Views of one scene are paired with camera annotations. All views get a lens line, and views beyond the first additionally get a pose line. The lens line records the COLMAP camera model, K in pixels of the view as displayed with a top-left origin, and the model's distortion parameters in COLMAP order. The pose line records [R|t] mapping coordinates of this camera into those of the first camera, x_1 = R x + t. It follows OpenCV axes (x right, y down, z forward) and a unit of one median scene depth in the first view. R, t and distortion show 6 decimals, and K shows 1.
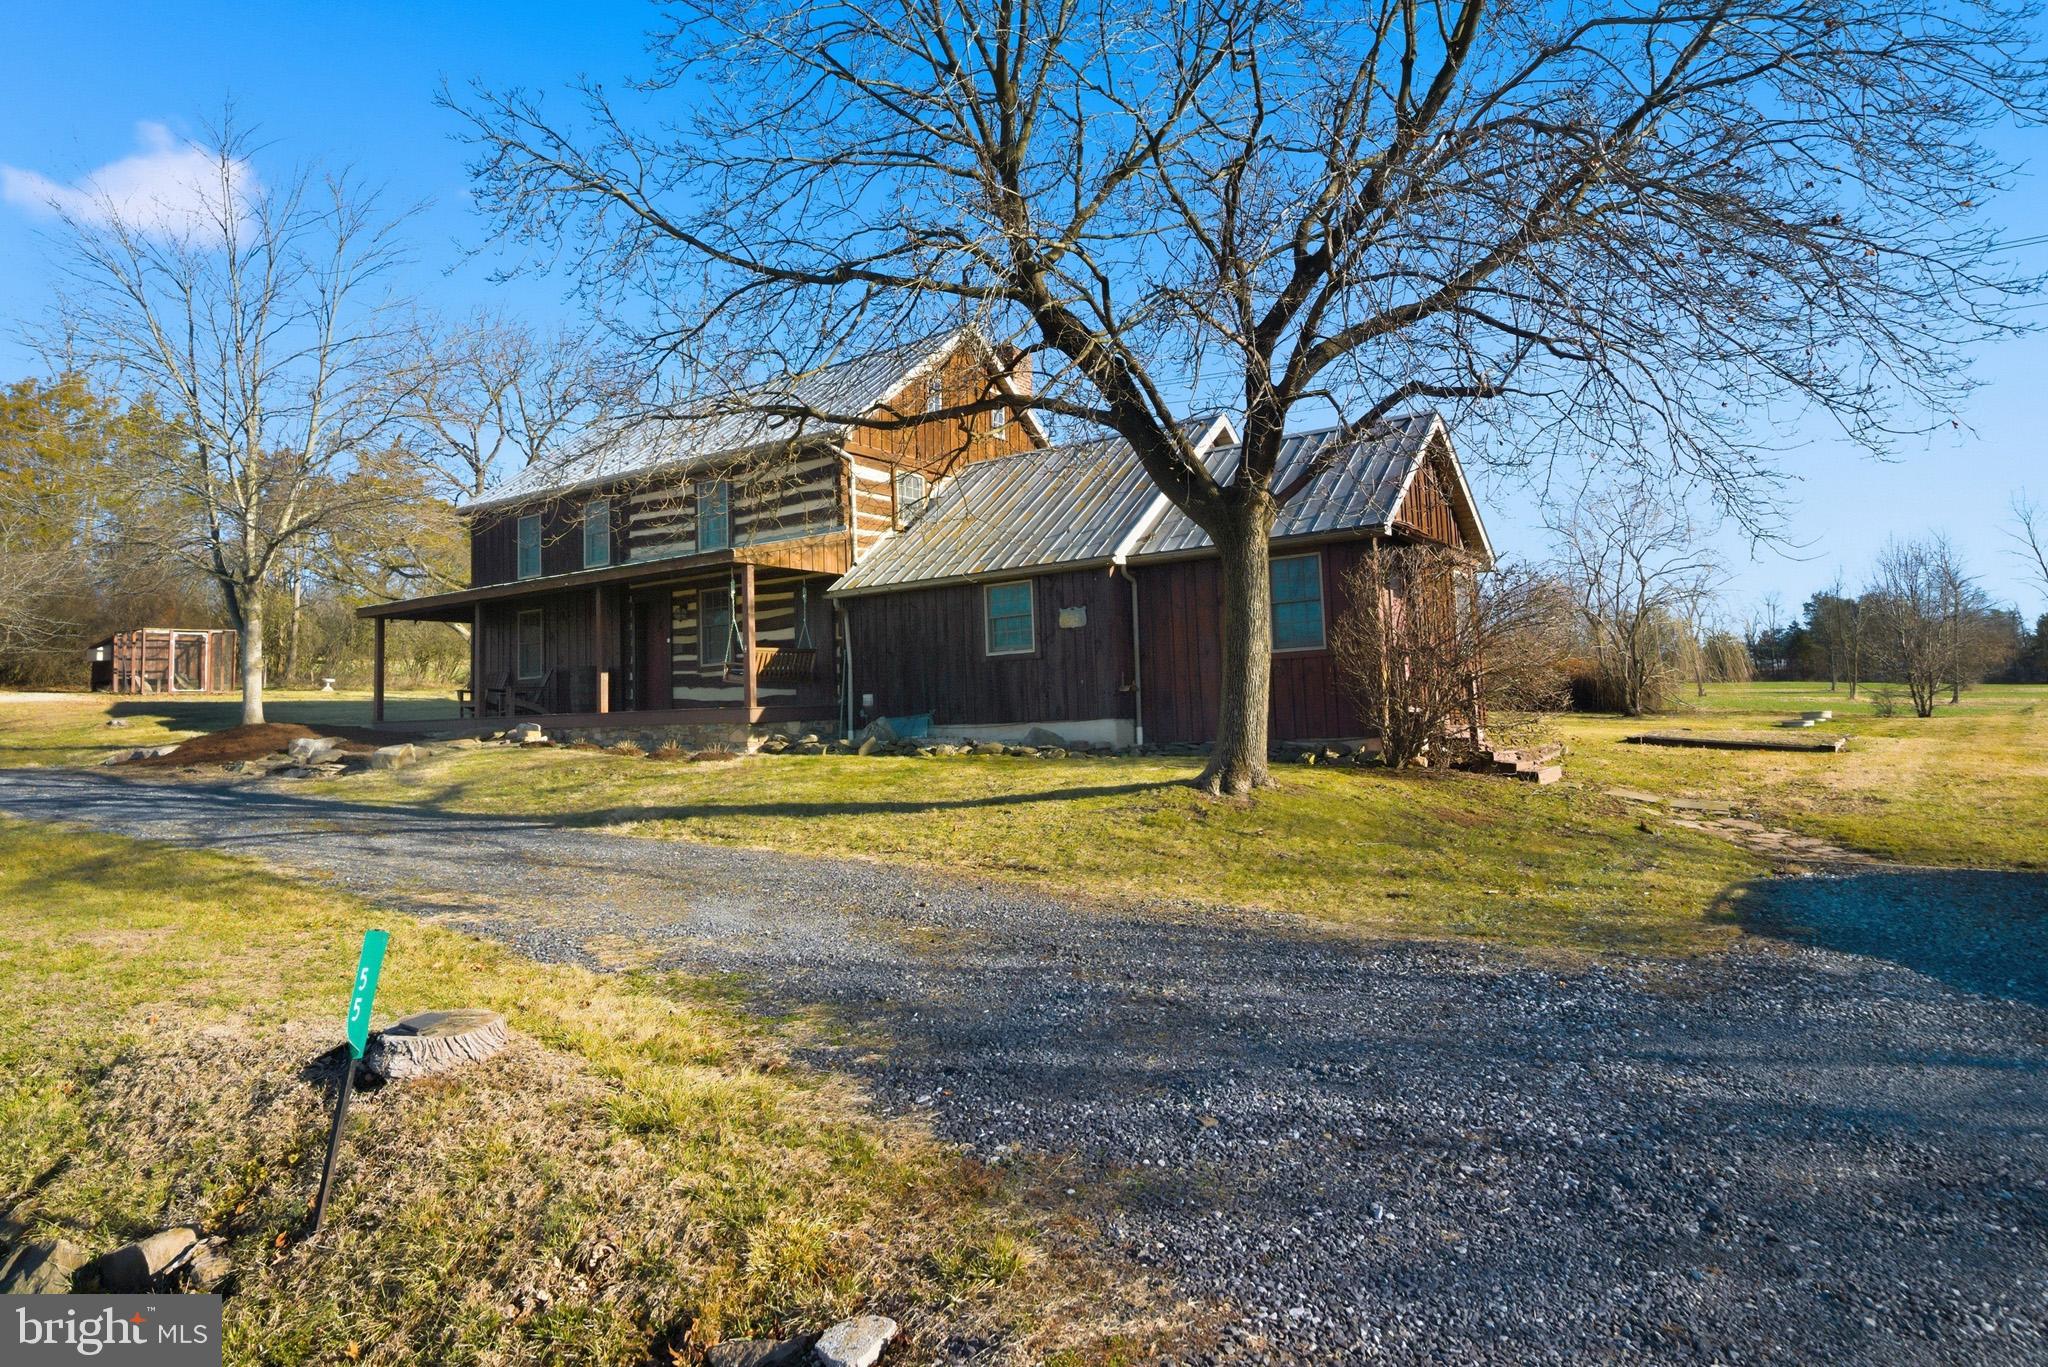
lens RADIAL K [[1249.5, 0, 1014.3], [0, 1249.5, 604.4], [0, 0, 1]] dist [-0.002656, -0.000603]
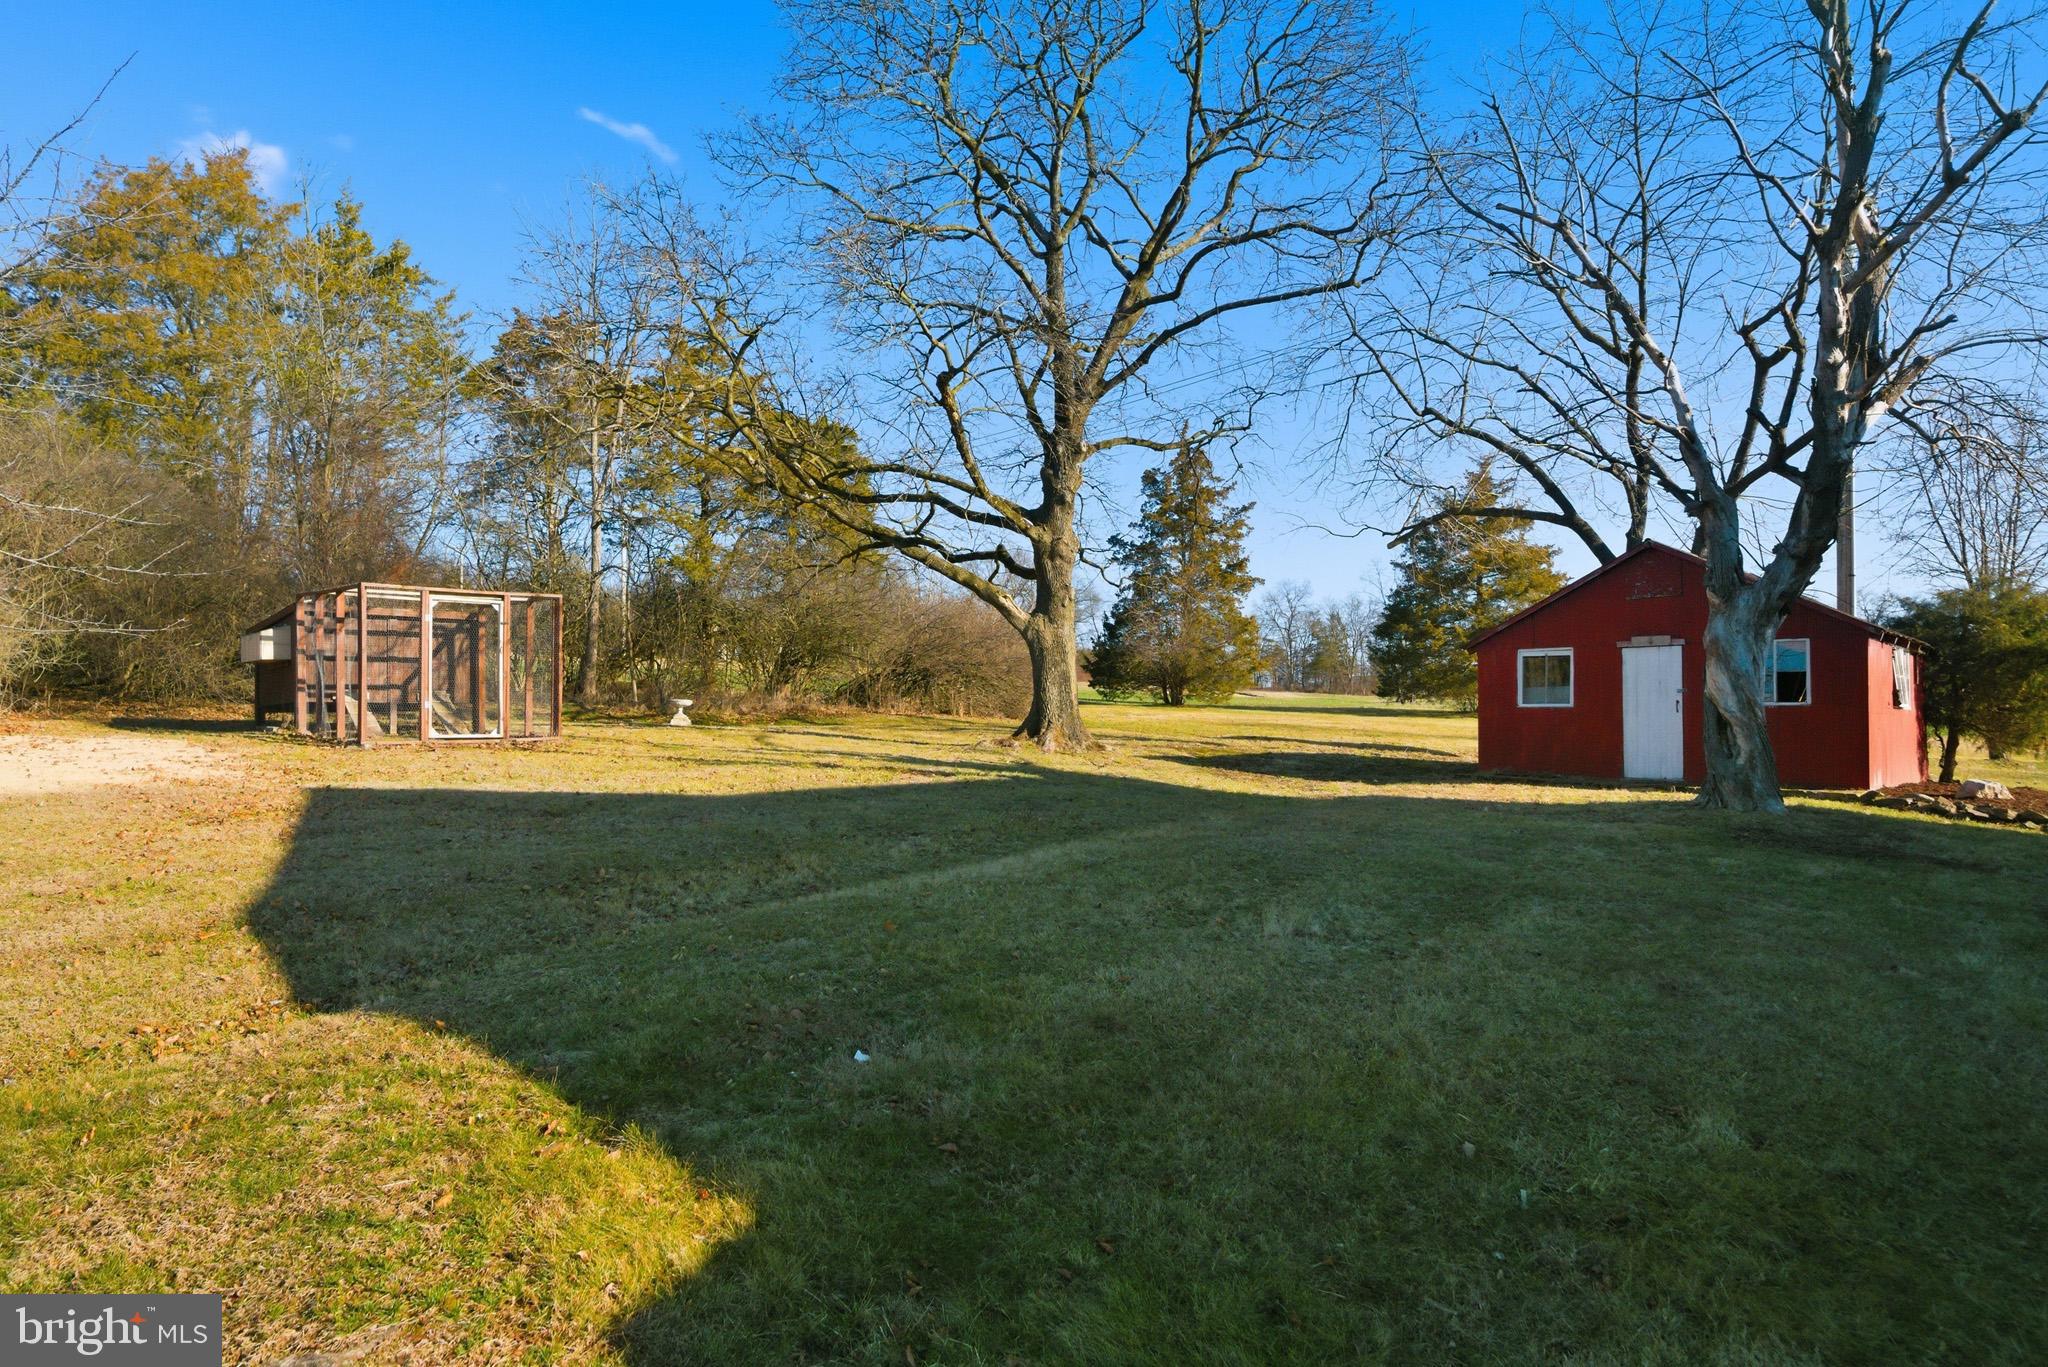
lens RADIAL K [[1258.7, 0, 1021.3], [0, 1258.7, 698.8], [0, 0, 1]] dist [0.007544, 0.000883]
pose [[0.993653, 0.028027, -0.108945, -0.527909], [-0.021059, 0.997690, 0.064591, 0.031127], [0.110504, -0.061887, 0.991947, 0.737443]]
